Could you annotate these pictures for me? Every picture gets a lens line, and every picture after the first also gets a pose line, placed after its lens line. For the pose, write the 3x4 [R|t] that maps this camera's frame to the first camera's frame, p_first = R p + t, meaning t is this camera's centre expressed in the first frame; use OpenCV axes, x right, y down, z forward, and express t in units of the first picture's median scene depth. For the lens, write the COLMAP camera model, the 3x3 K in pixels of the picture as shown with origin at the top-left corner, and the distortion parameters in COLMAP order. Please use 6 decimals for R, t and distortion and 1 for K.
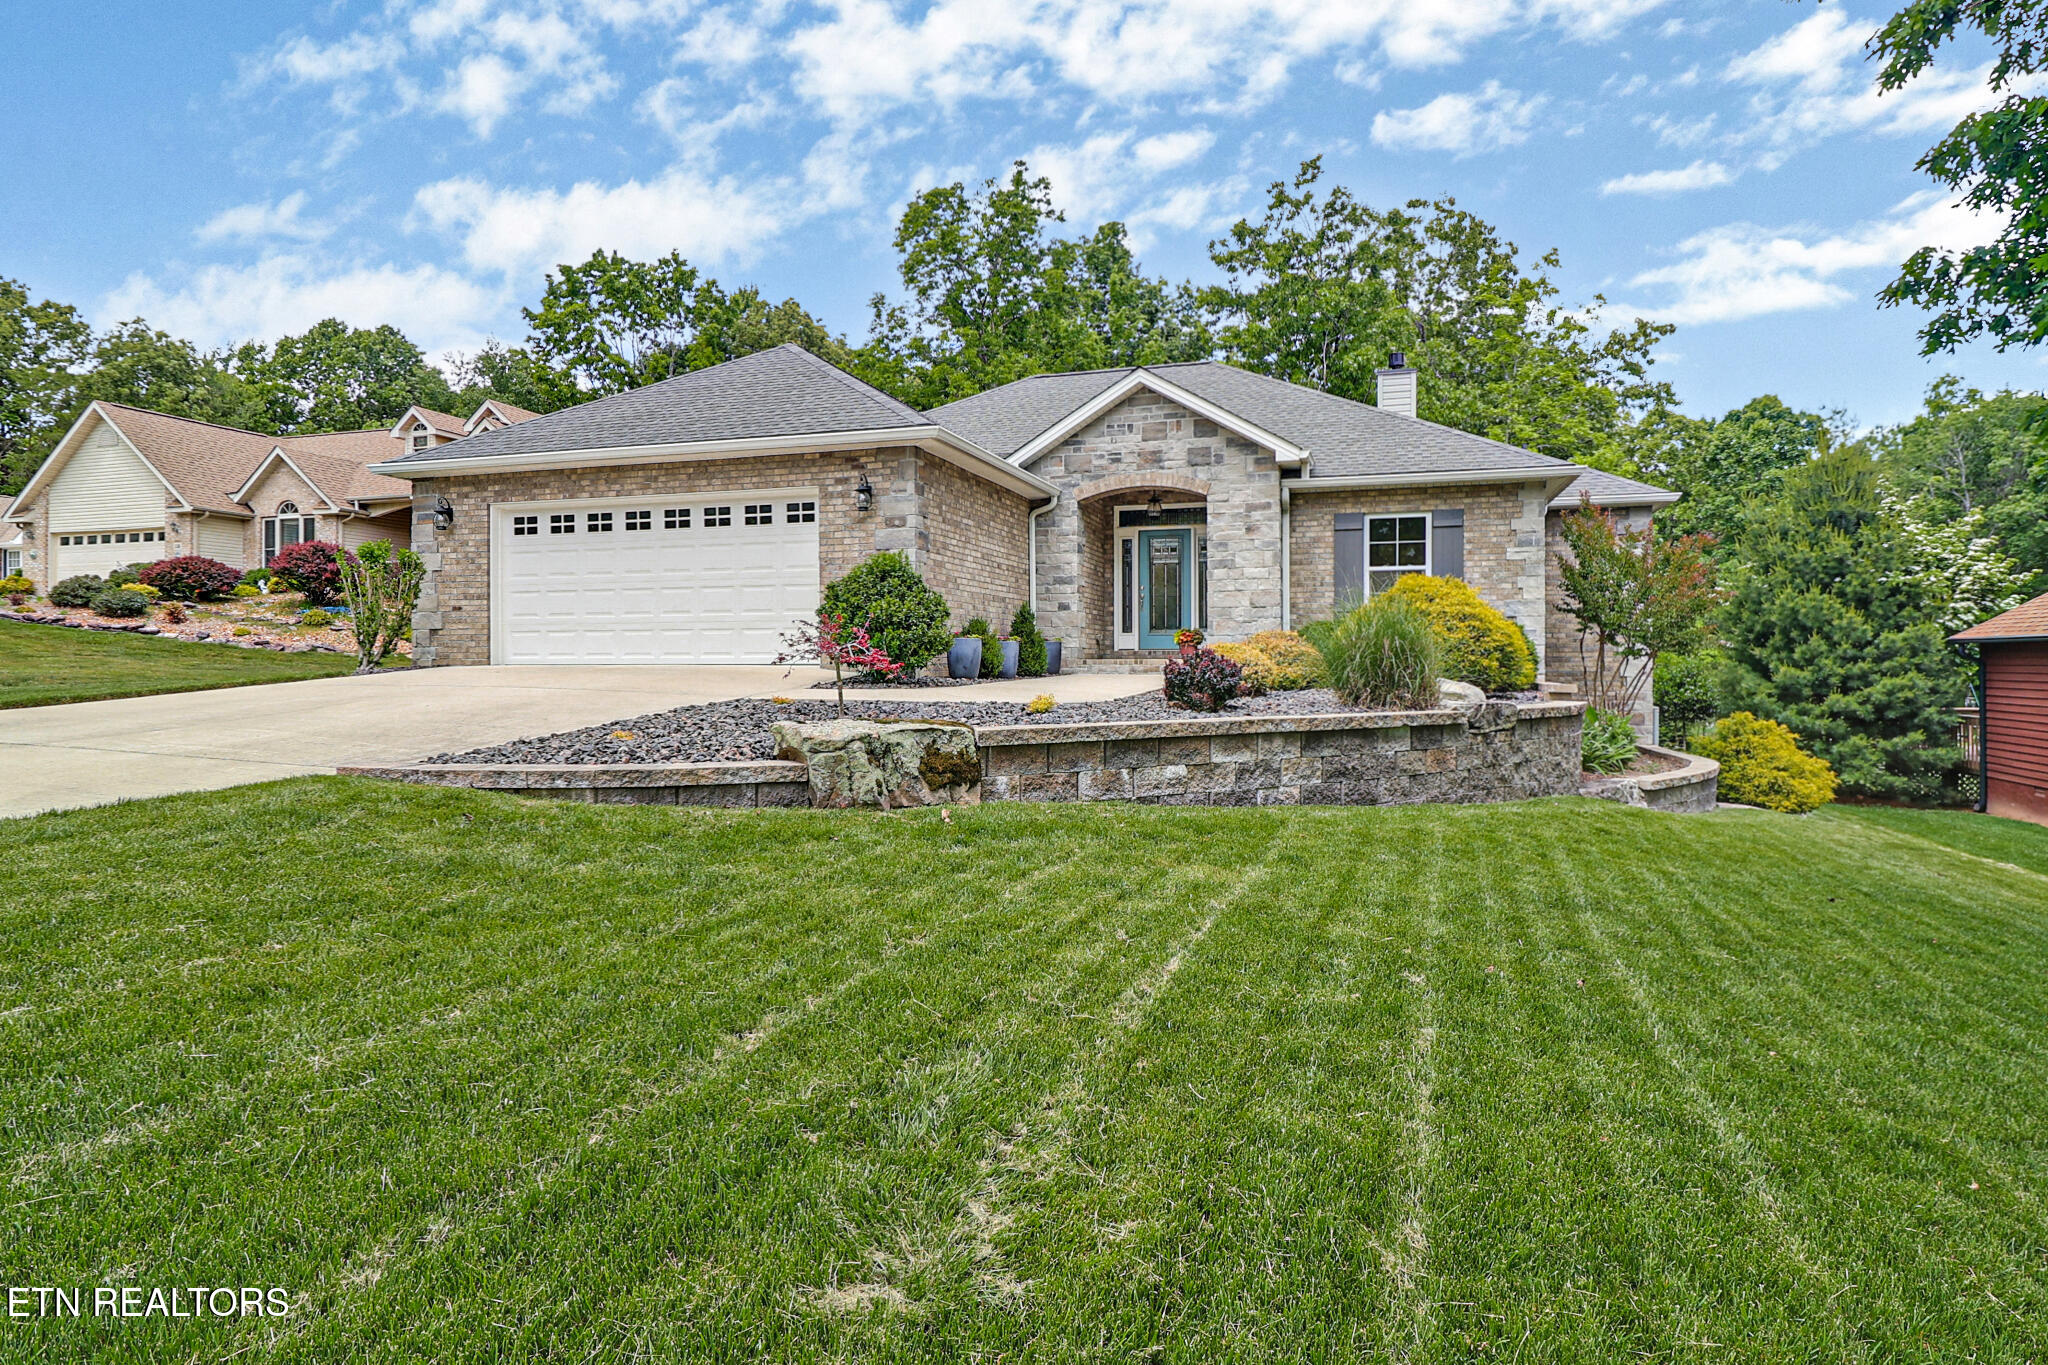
lens RADIAL K [[1025.9, 0, 1074.9], [0, 1025.9, 659.6], [0, 0, 1]] dist [0.003253, -0.006006]
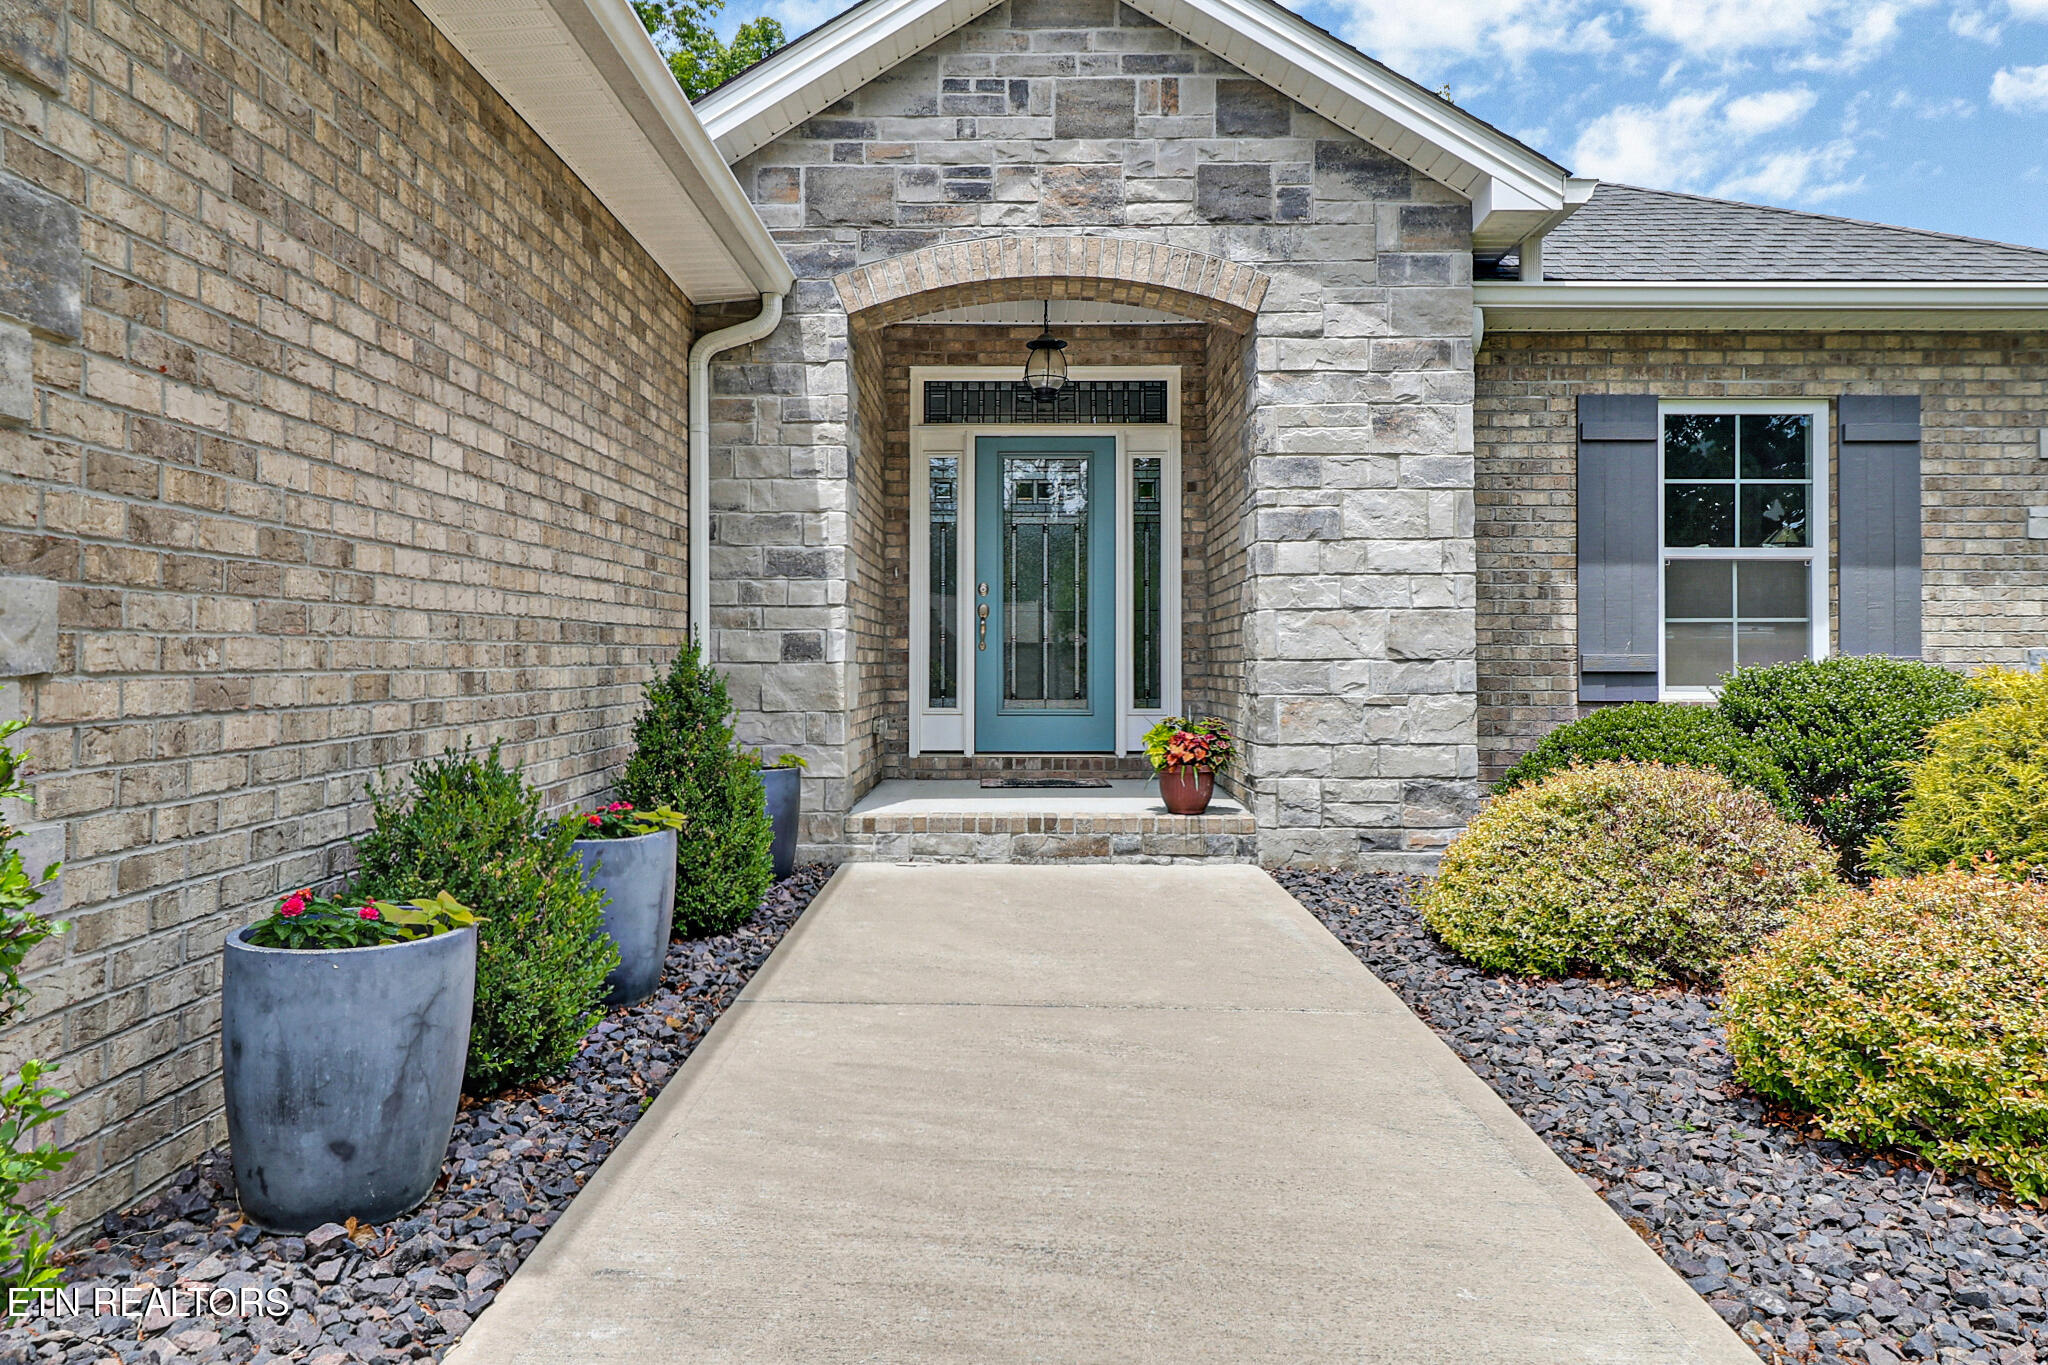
lens RADIAL K [[1269.0, 0, 1015.8], [0, 1269.0, 666.2], [0, 0, 1]] dist [0.008529, -0.000443]
pose [[0.967432, 0.003183, 0.253112, -0.047499], [-0.003958, 0.999989, 0.002554, -0.048535], [-0.253101, -0.003473, 0.967434, 0.623148]]
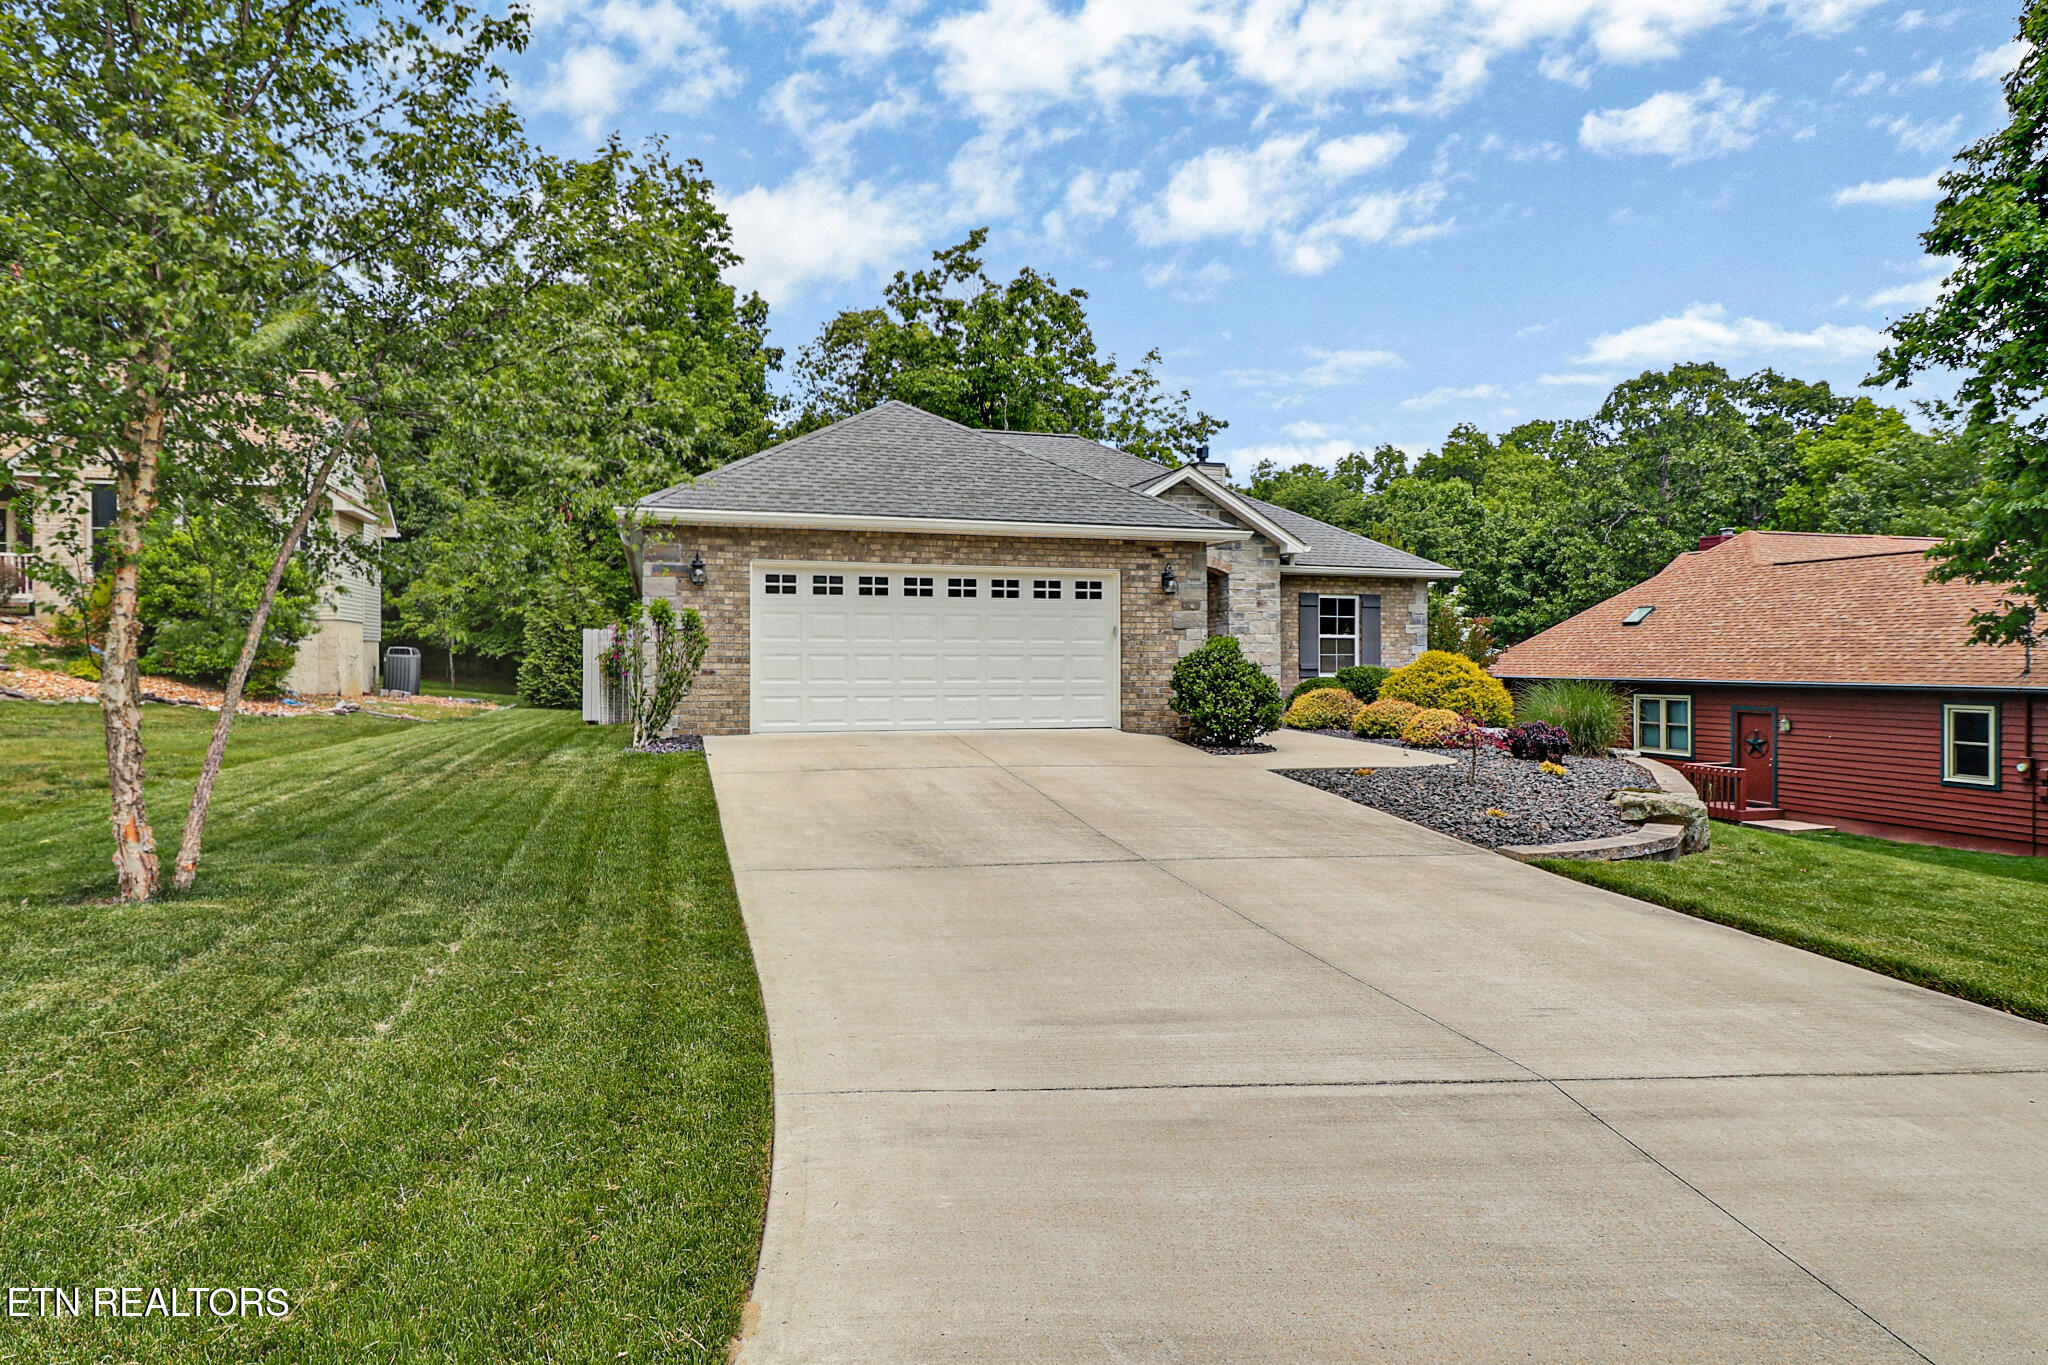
lens RADIAL K [[1025.9, 0, 1021.1], [0, 1025.9, 664.5], [0, 0, 1]] dist [0.003253, -0.006006]
pose [[0.859137, 0.004681, 0.511724, -0.709831], [-0.005119, 0.999987, -0.000553, -0.049390], [-0.511720, -0.002145, 0.859150, 0.069673]]
